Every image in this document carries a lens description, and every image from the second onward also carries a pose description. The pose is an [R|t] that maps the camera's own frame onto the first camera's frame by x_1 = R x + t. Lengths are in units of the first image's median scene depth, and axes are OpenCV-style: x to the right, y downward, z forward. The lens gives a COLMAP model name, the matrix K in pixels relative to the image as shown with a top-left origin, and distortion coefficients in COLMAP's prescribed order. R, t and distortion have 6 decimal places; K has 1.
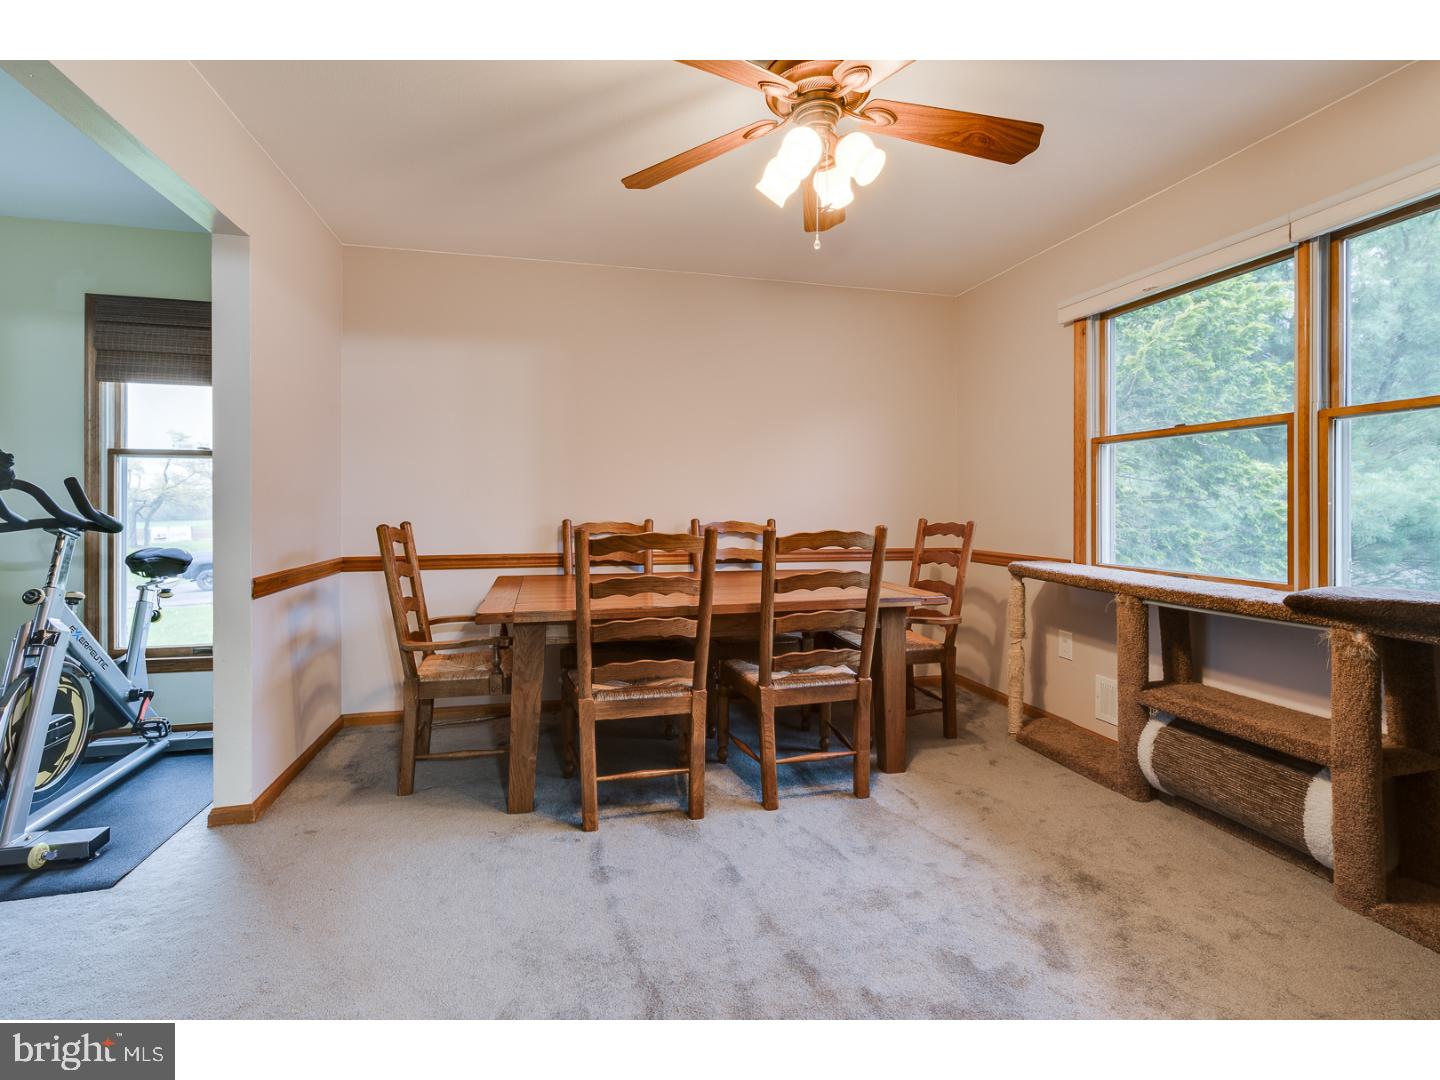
lens RADIAL K [[658.5, 0, 741.3], [0, 658.5, 501.6], [0, 0, 1]] dist [-0.003742, 0.000177]
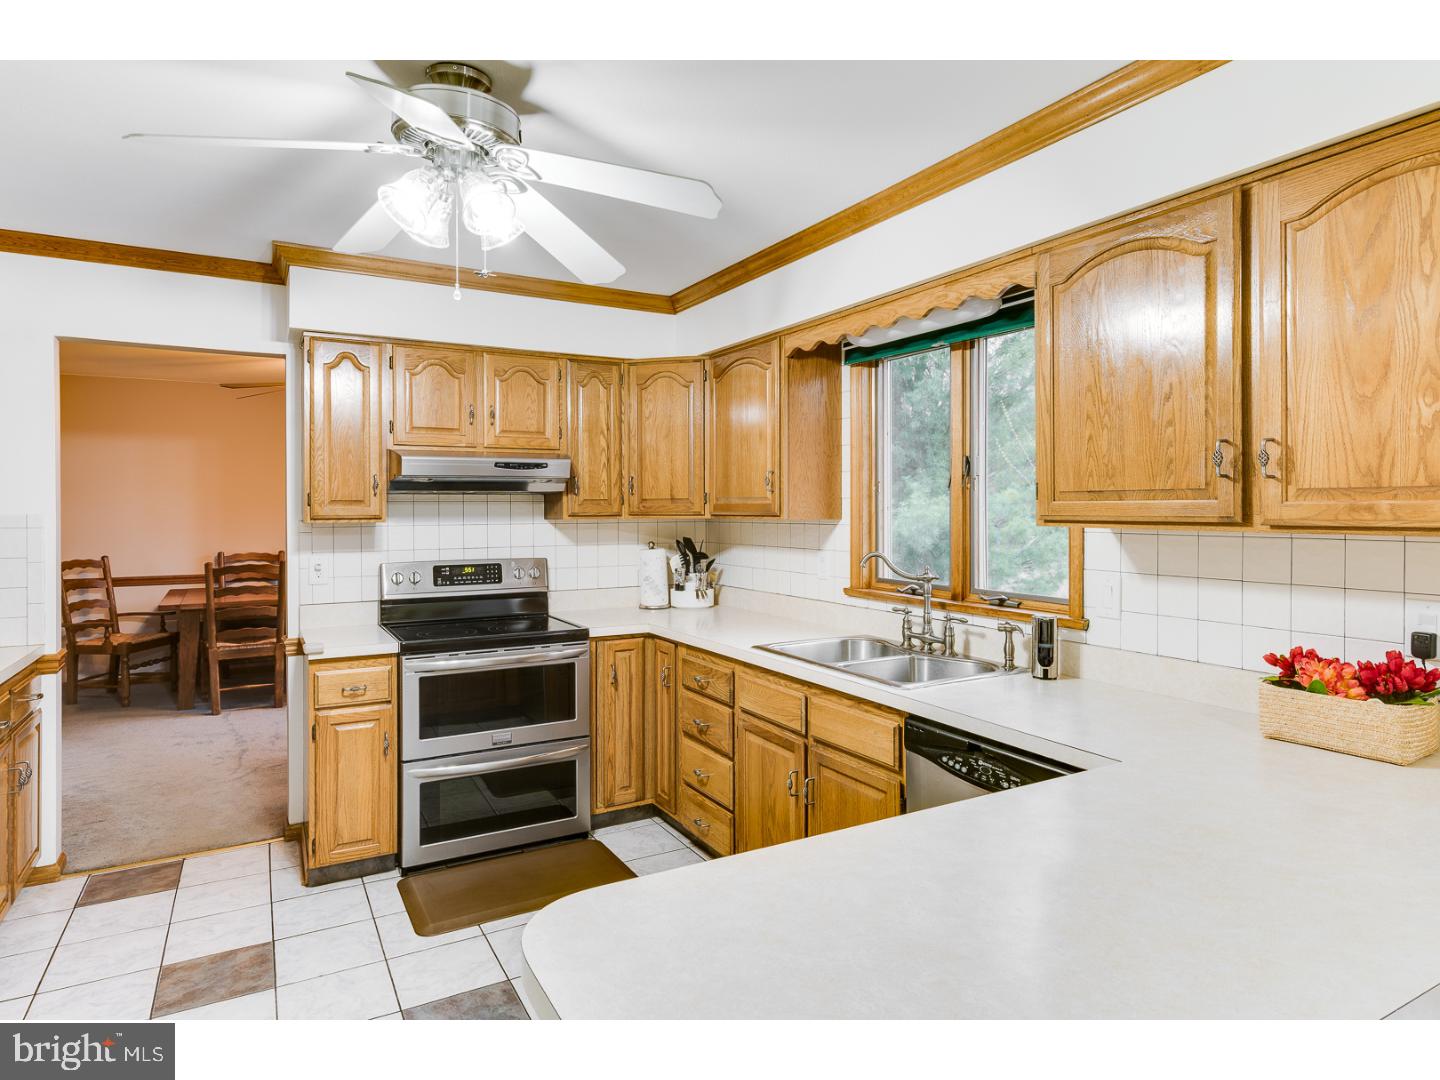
lens RADIAL K [[826.6, 0, 704.8], [0, 826.6, 517.9], [0, 0, 1]] dist [0.023924, 0.000513]
pose [[0.984243, -0.005377, 0.176742, 0.636318], [0.001717, 0.999781, 0.020858, -0.115061], [-0.176815, -0.020226, 0.984036, -1.402352]]
